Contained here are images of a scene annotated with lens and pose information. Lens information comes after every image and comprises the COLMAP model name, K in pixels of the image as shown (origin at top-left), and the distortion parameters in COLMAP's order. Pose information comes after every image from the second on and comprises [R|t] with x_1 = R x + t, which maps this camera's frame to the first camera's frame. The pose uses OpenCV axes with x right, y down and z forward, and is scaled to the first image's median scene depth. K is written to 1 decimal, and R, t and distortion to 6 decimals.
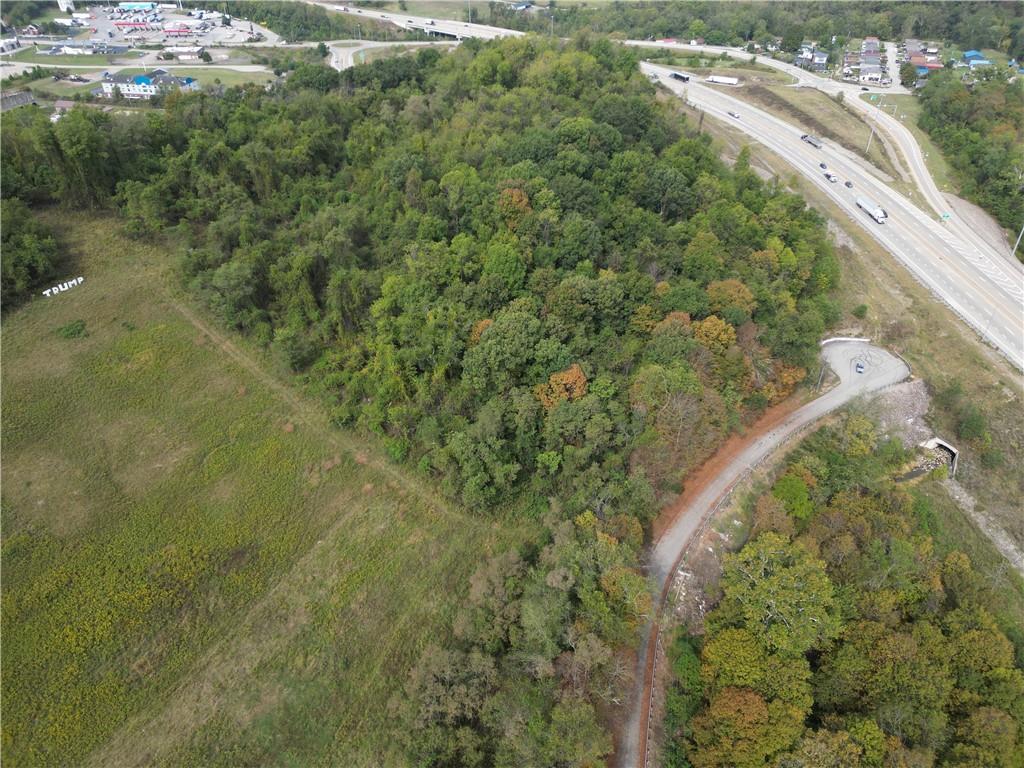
lens RADIAL K [[716.6, 0, 513.0], [0, 716.6, 384.9], [0, 0, 1]] dist [0.028503, 0.000368]
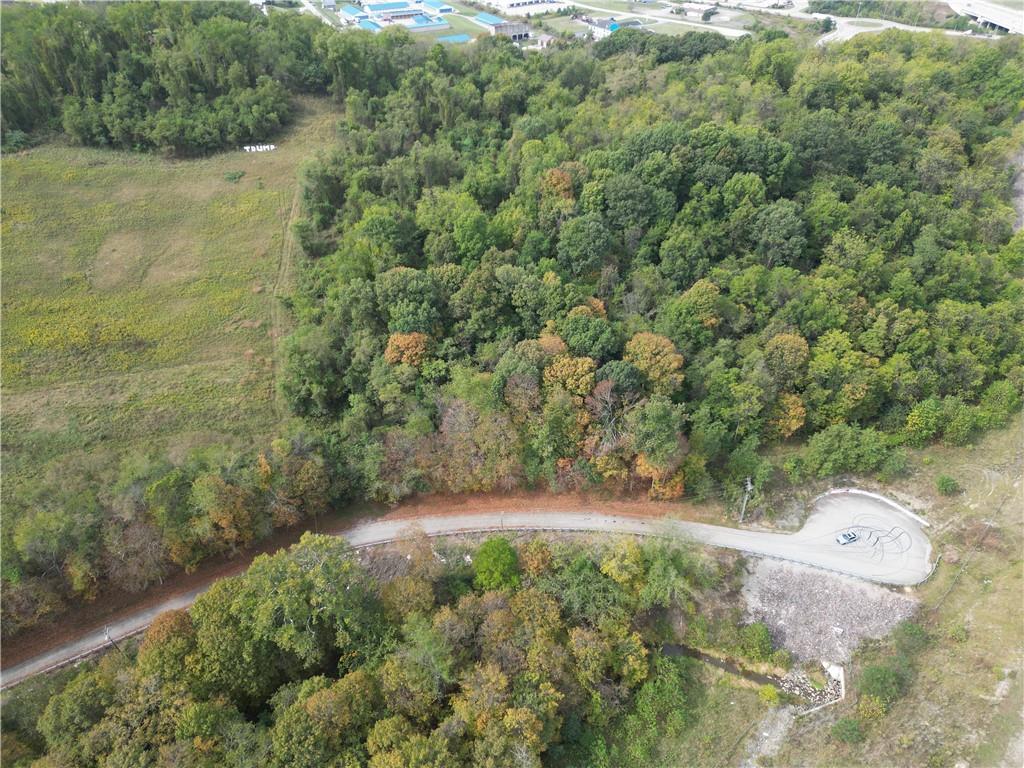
lens RADIAL K [[716.6, 0, 513.1], [0, 716.6, 382.8], [0, 0, 1]] dist [0.028503, 0.000368]
pose [[0.690178, 0.434175, -0.578919, 0.622375], [-0.412772, 0.893301, 0.177854, -0.158396], [0.594369, 0.116210, 0.795752, 0.214409]]
